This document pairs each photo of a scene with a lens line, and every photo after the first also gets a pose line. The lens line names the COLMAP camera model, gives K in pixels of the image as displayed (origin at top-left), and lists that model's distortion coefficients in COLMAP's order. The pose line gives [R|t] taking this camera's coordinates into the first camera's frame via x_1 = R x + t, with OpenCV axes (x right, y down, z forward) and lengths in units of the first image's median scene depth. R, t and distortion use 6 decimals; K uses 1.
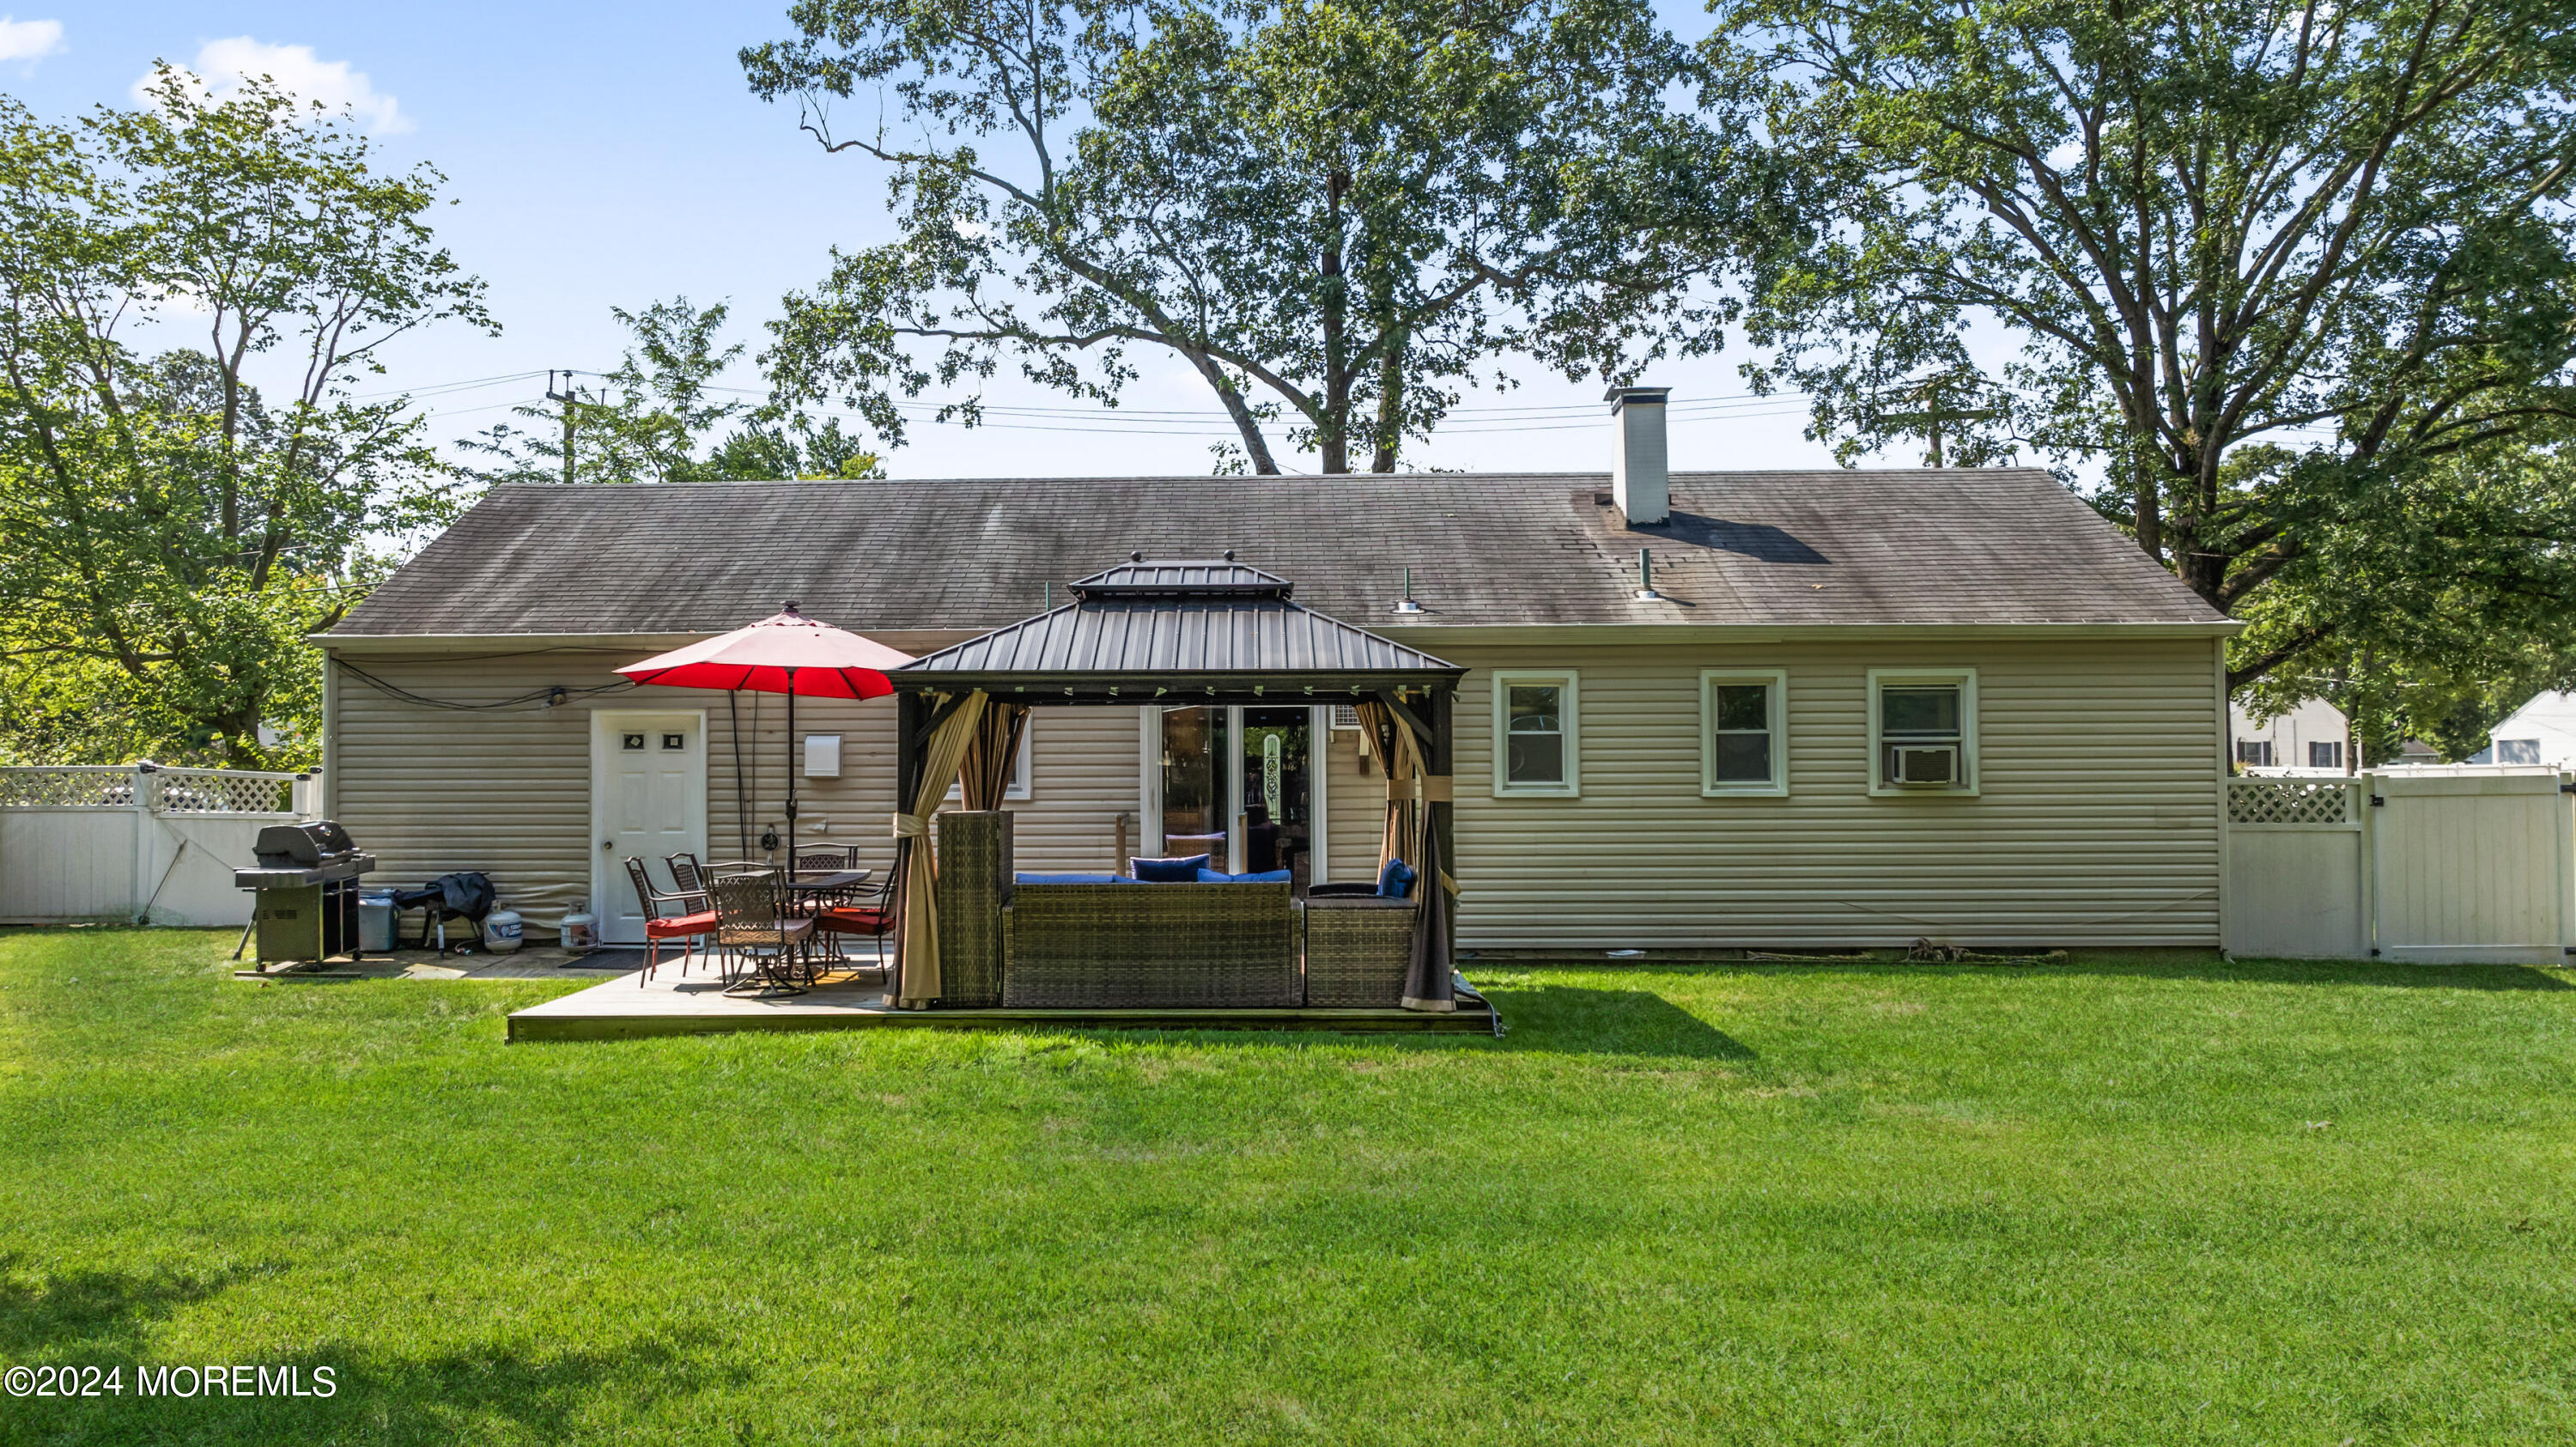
lens RADIAL K [[1850.9, 0, 1288.9], [0, 1850.9, 726.9], [0, 0, 1]] dist [-0.006923, -0.005299]
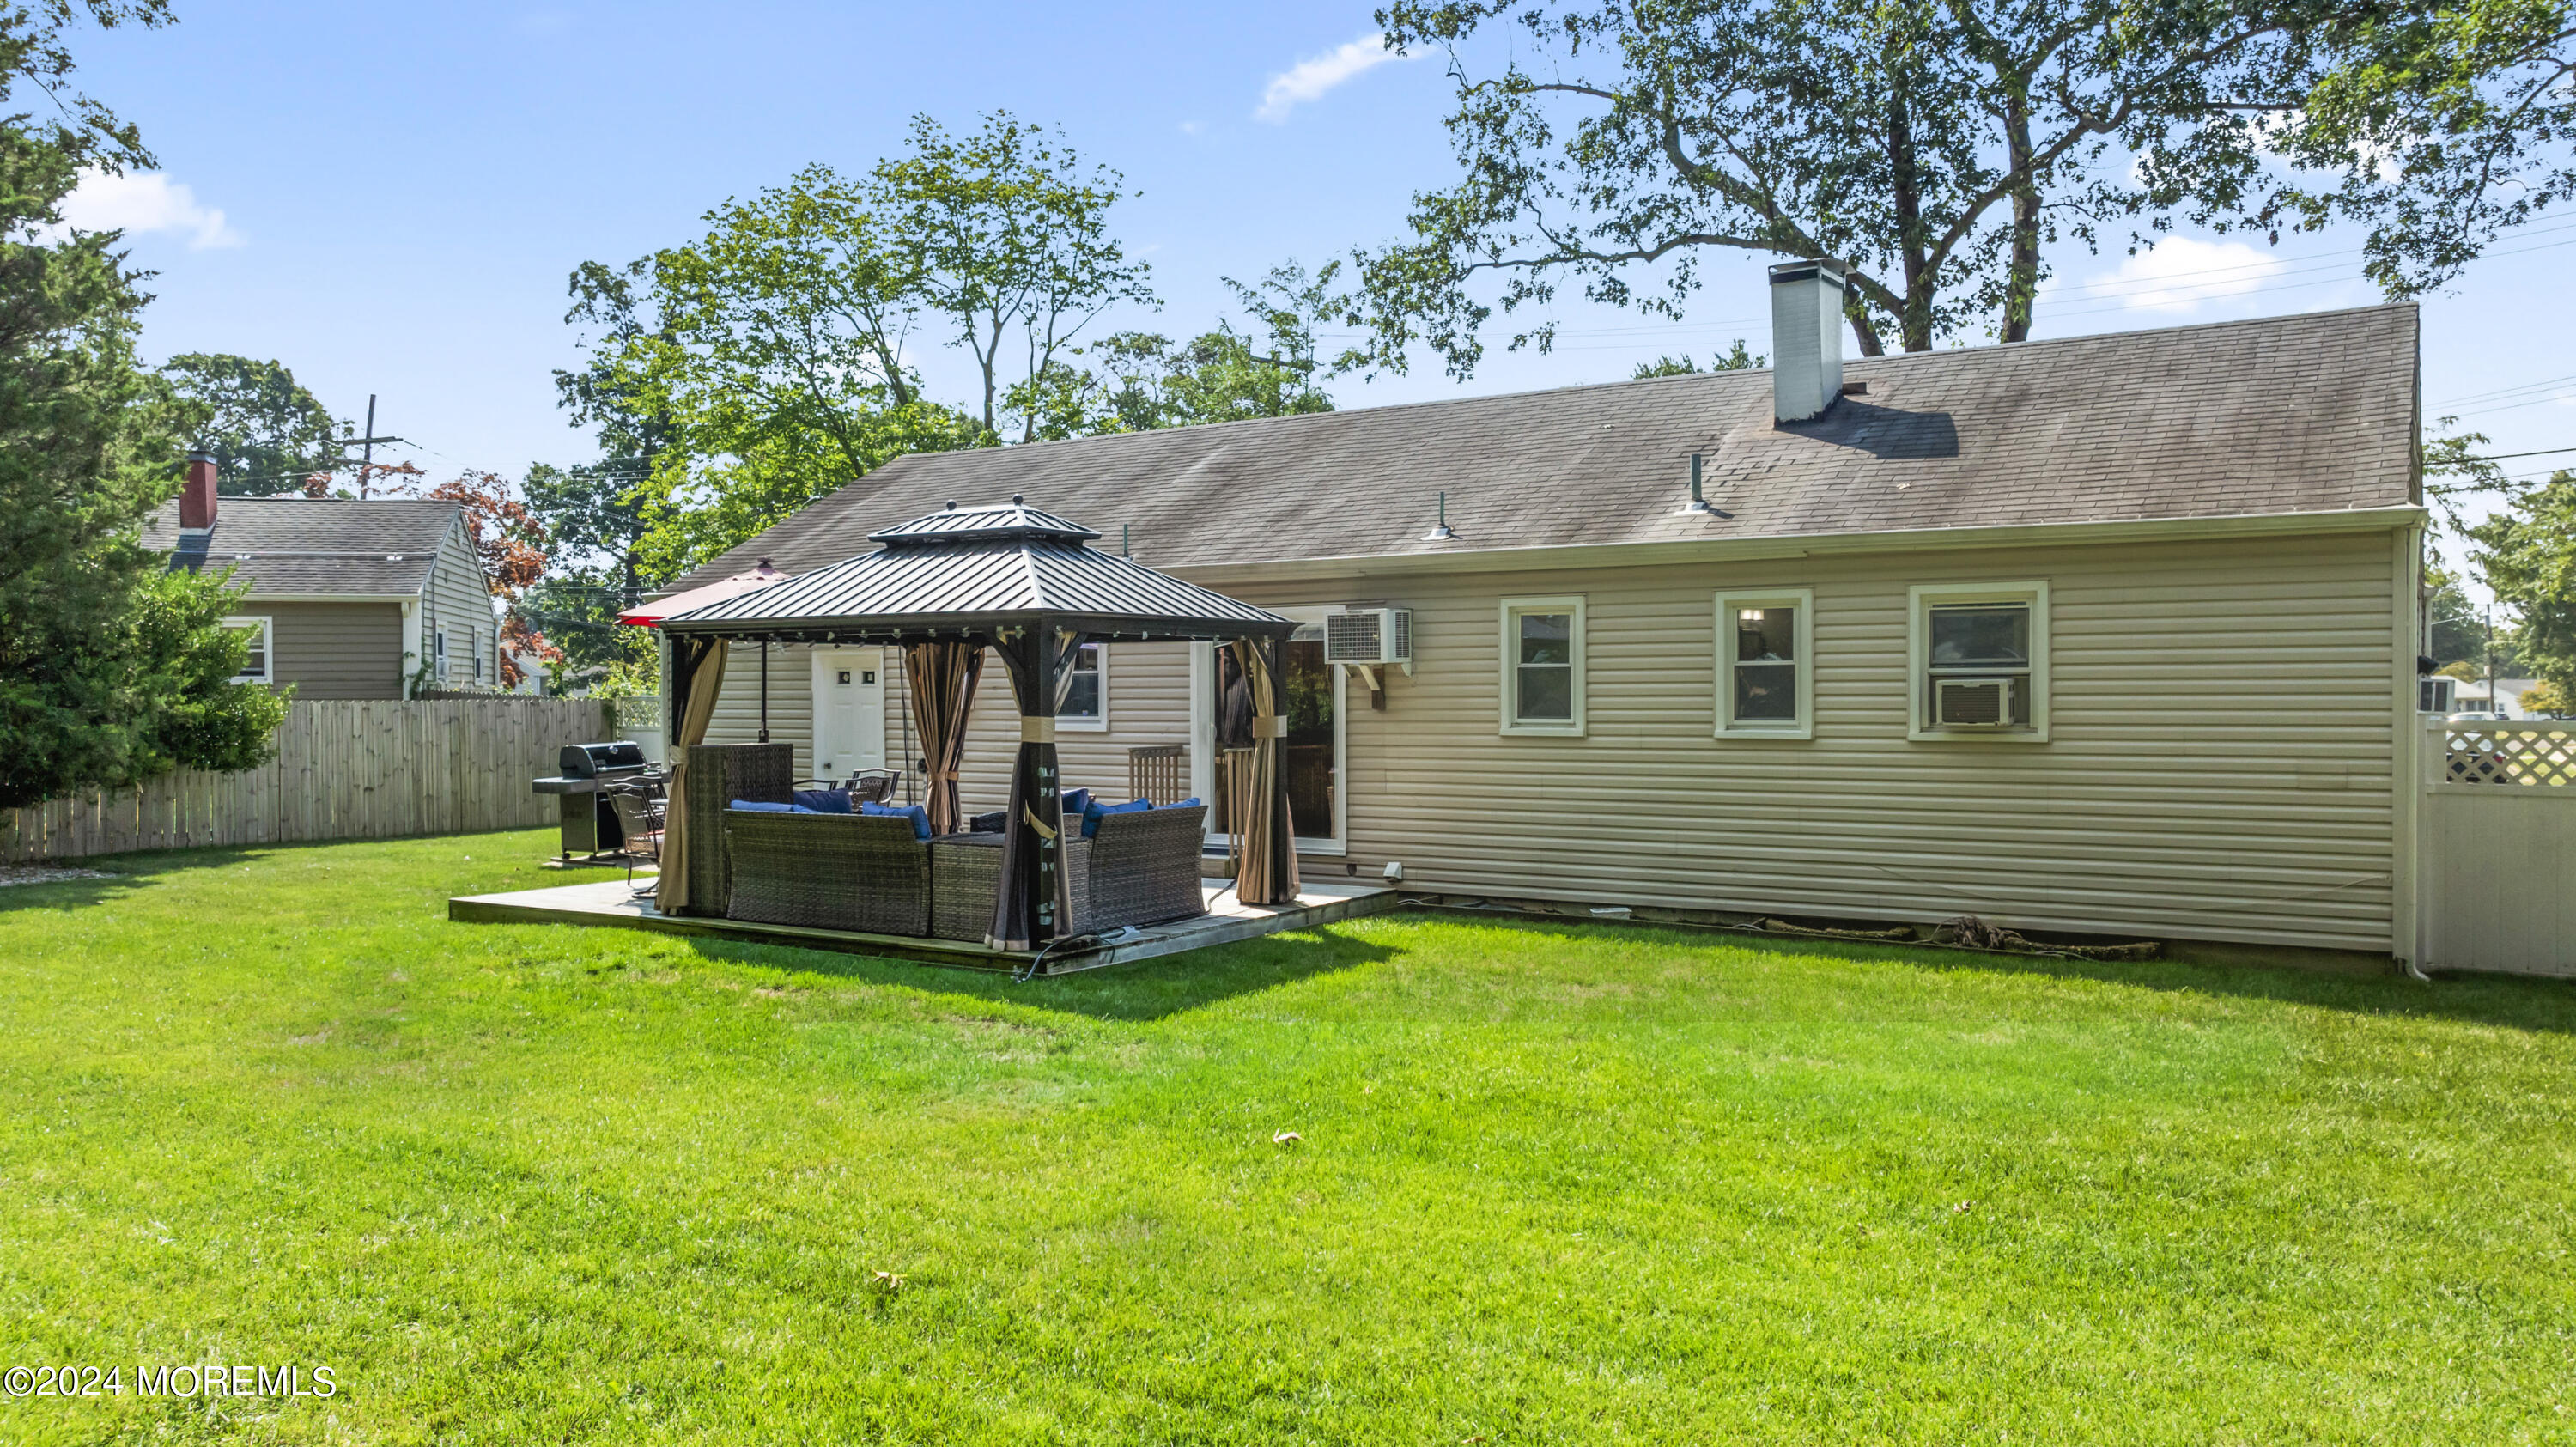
lens RADIAL K [[1850.9, 0, 1288.7], [0, 1850.9, 718.1], [0, 0, 1]] dist [-0.006923, -0.005299]
pose [[0.856789, 0.008315, -0.515600, 0.498658], [0.010624, 0.999373, 0.033771, -0.003118], [0.515557, -0.034412, 0.856164, 0.150712]]
